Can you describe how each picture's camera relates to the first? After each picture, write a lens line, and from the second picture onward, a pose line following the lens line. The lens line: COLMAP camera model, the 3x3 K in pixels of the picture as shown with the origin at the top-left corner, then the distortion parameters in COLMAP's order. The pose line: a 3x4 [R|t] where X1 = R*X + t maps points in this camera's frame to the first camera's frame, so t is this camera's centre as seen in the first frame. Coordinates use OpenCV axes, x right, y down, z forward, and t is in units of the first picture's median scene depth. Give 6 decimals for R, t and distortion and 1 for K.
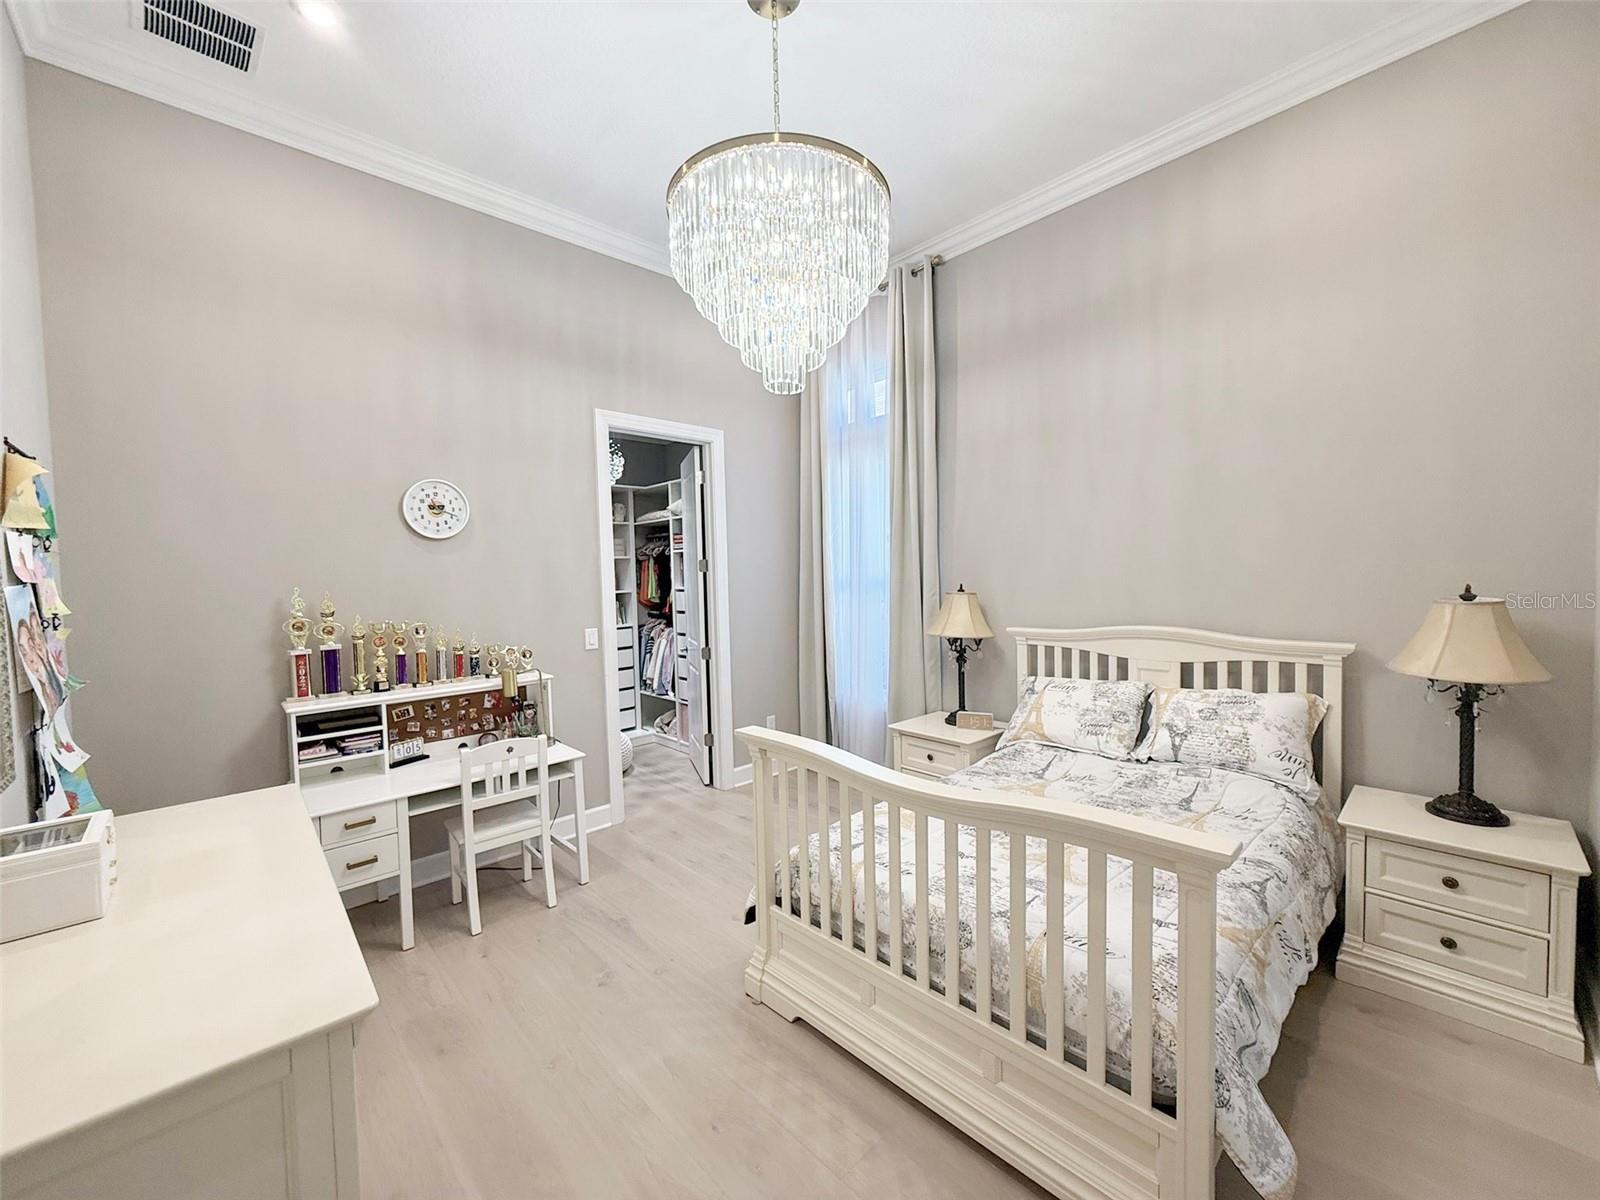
lens RADIAL K [[645.7, 0, 800.0], [0, 645.7, 600.0], [0, 0, 1]] dist [0.000085, -0.000259]
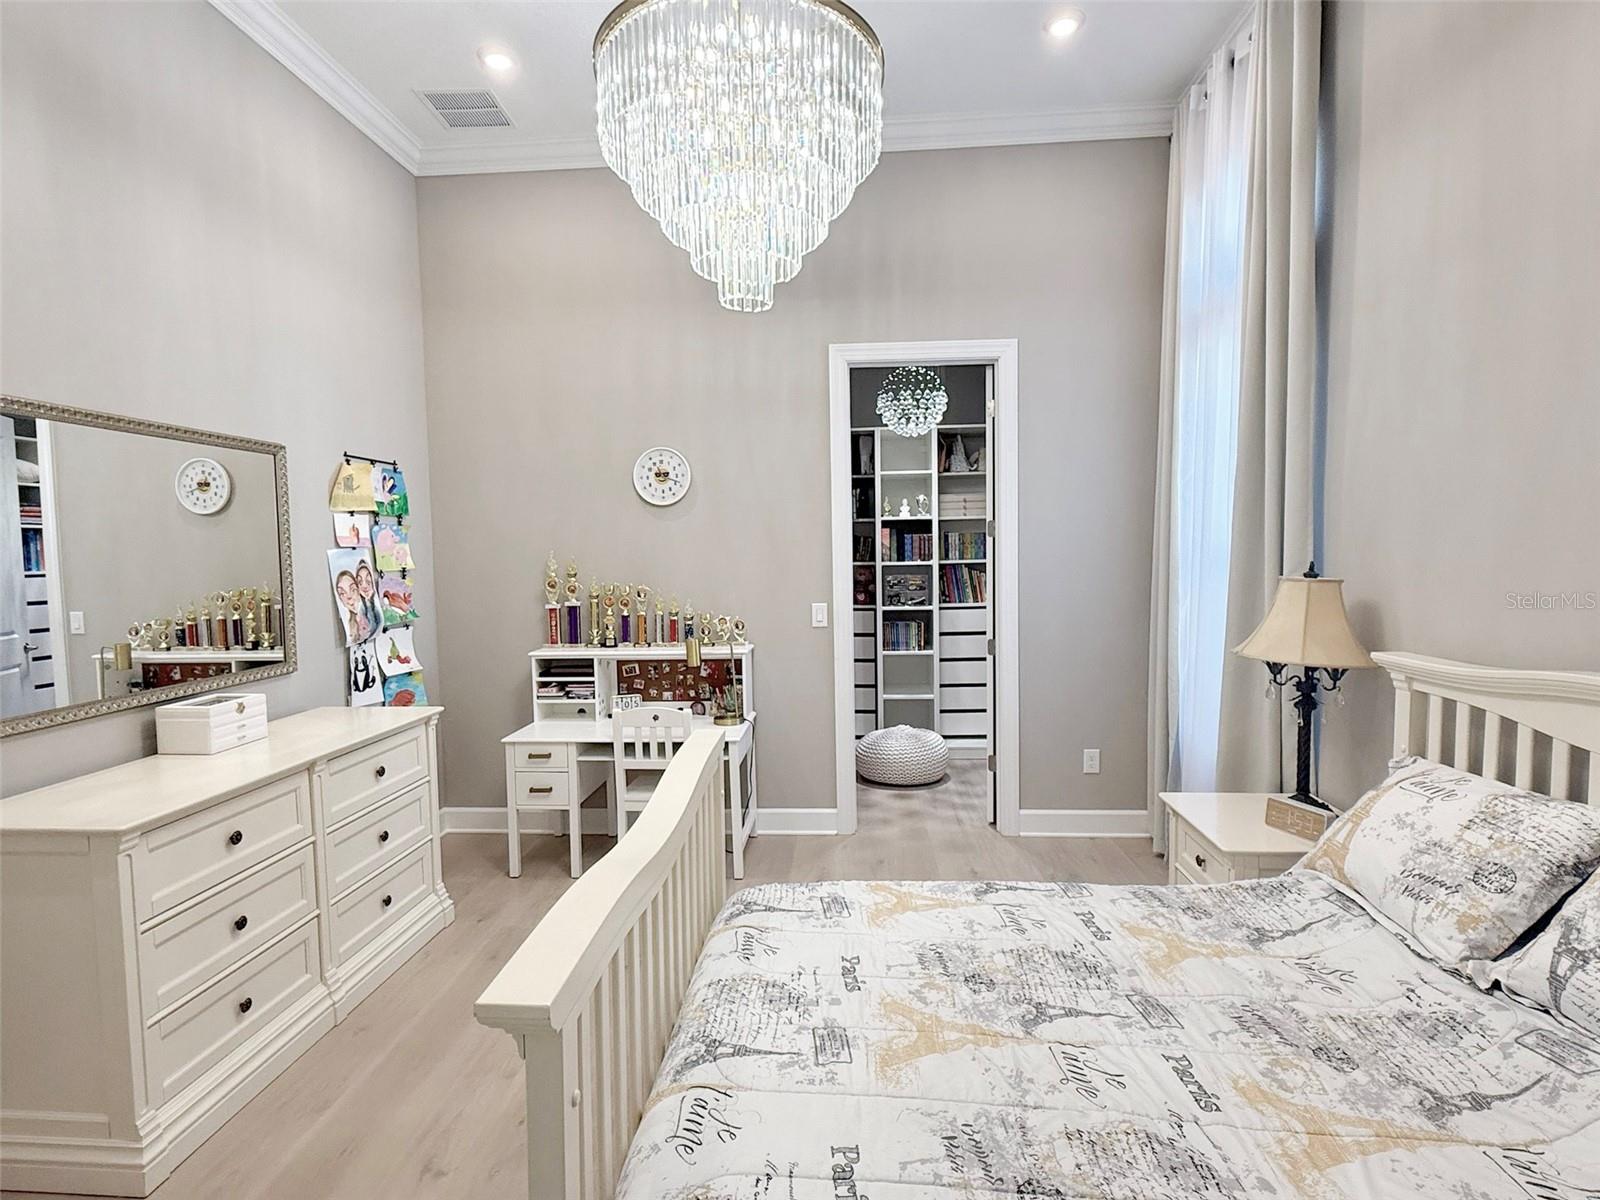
lens RADIAL K [[834.6, 0, 800.0], [0, 834.6, 600.0], [0, 0, 1]] dist [-0.001298, -0.000338]
pose [[0.671415, 0.058528, -0.738767, 0.600048], [-0.029675, 0.998200, 0.052112, -0.021647], [0.740487, -0.013066, 0.671944, 0.283582]]
